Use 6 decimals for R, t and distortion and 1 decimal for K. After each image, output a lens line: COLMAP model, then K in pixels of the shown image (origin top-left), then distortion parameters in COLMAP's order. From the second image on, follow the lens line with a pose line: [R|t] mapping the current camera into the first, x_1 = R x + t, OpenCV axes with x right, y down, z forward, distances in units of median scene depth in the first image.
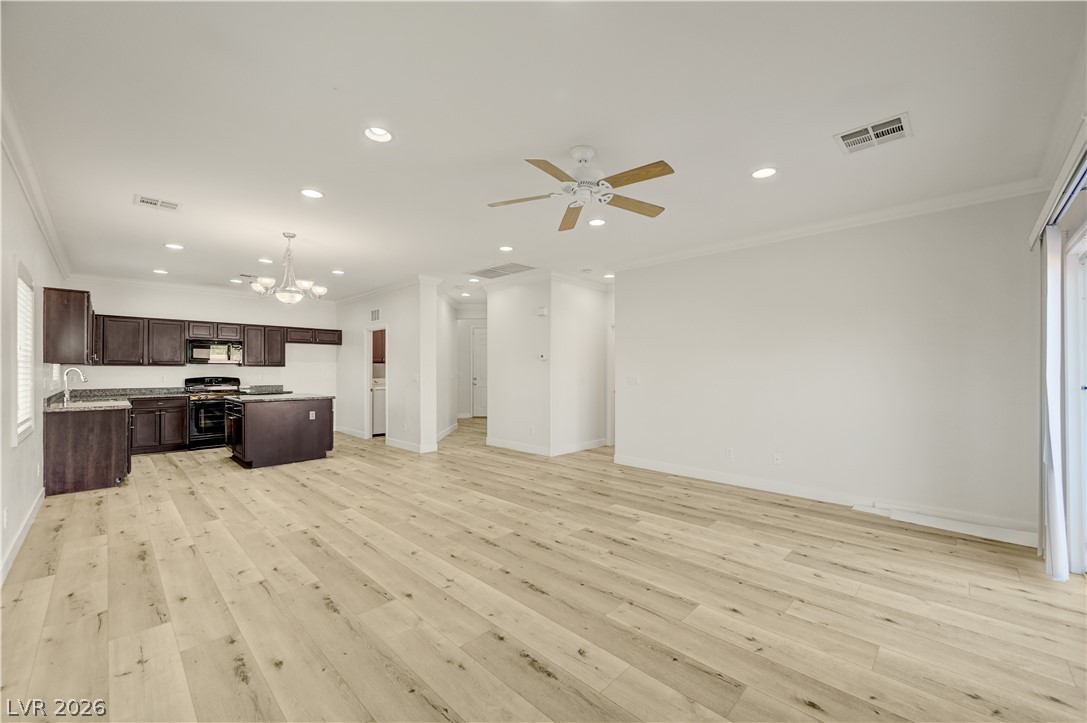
lens RADIAL K [[430.7, 0, 546.2], [0, 430.7, 368.4], [0, 0, 1]] dist [-0.000540, 0.000744]
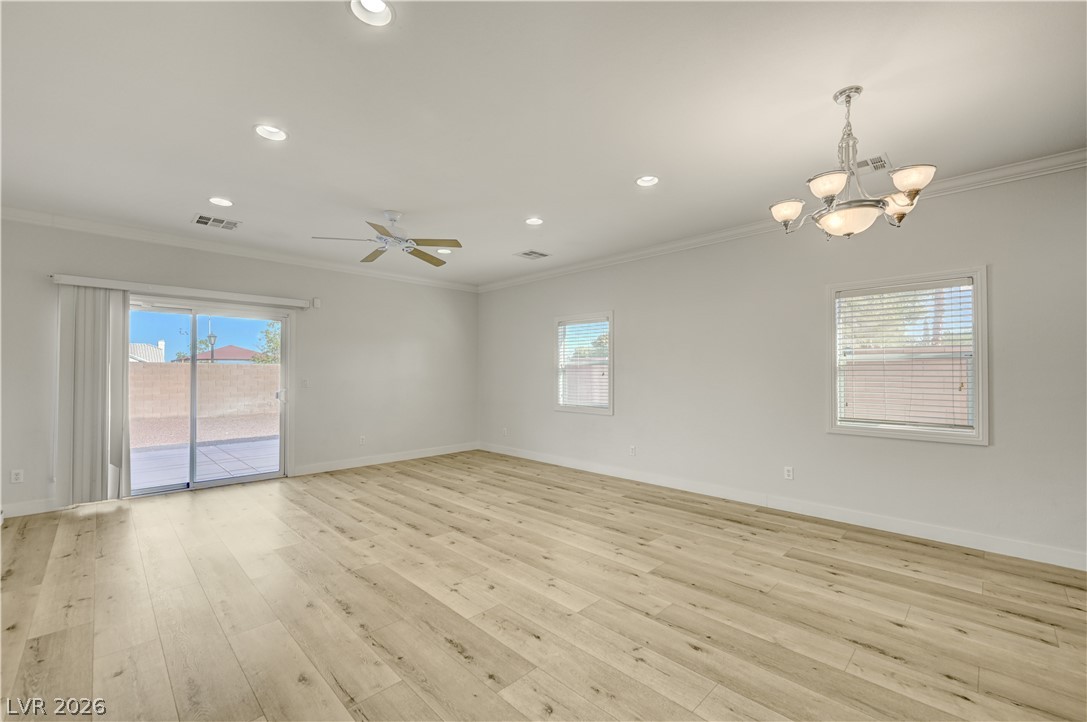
lens RADIAL K [[449.3, 0, 550.5], [0, 449.3, 365.0], [0, 0, 1]] dist [0.000340, 0.000948]
pose [[-0.999995, 0.000635, 0.003217, -0.426334], [0.000556, 0.999695, -0.024695, 0.013601], [-0.003232, -0.024693, -0.999690, 2.452413]]
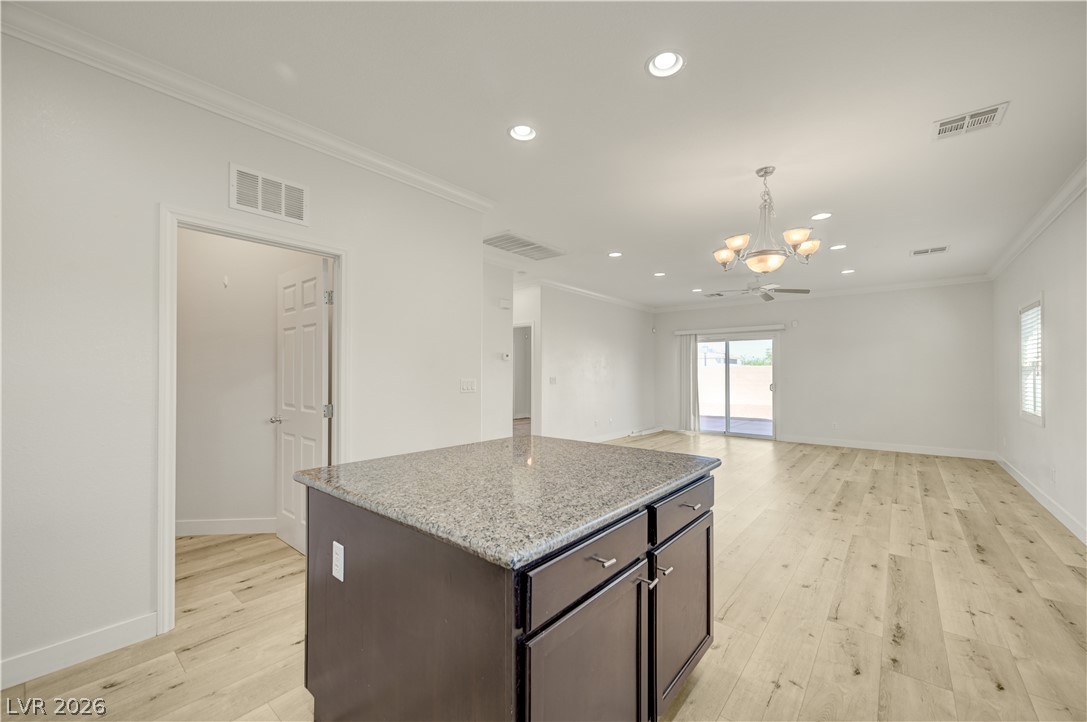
lens RADIAL K [[430.7, 0, 546.3], [0, 430.7, 361.2], [0, 0, 1]] dist [-0.000540, 0.000744]
pose [[-0.086673, 0.028798, 0.995820, -2.014979], [-0.008290, 0.999527, -0.029626, 0.019904], [-0.996202, -0.010823, -0.086393, 2.273597]]
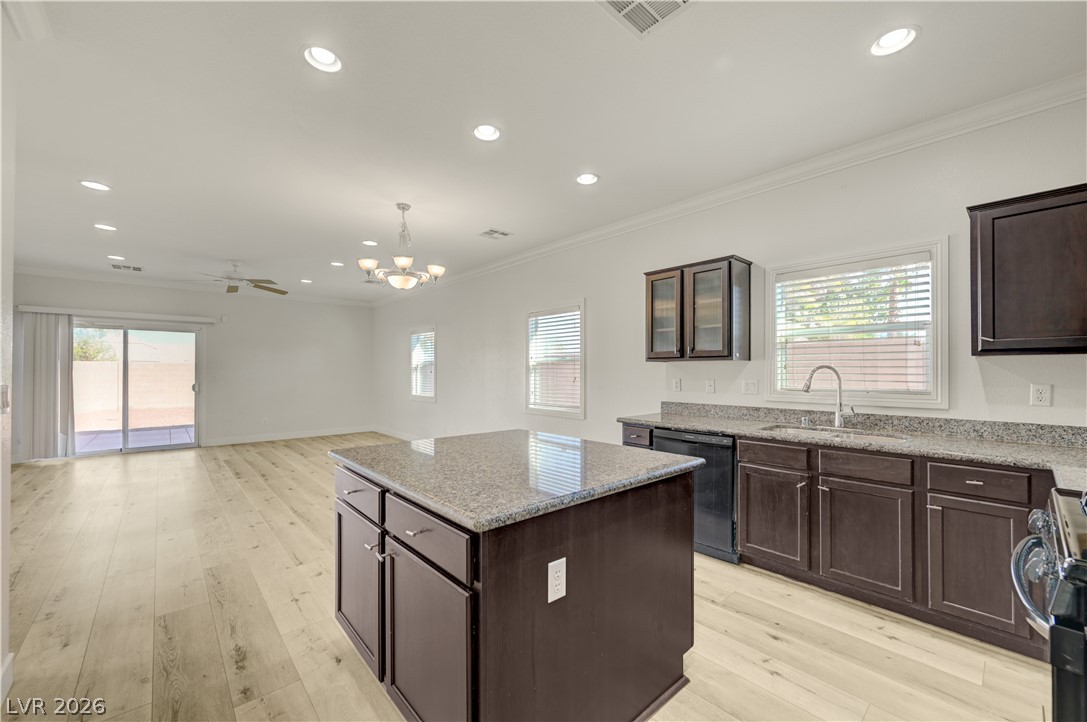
lens RADIAL K [[430.7, 0, 549.4], [0, 430.7, 367.7], [0, 0, 1]] dist [-0.000540, 0.000744]
pose [[-0.998256, 0.001743, 0.059005, -1.503462], [0.000896, 0.999896, -0.014369, 0.017536], [-0.059024, -0.014291, -0.998154, 2.935637]]
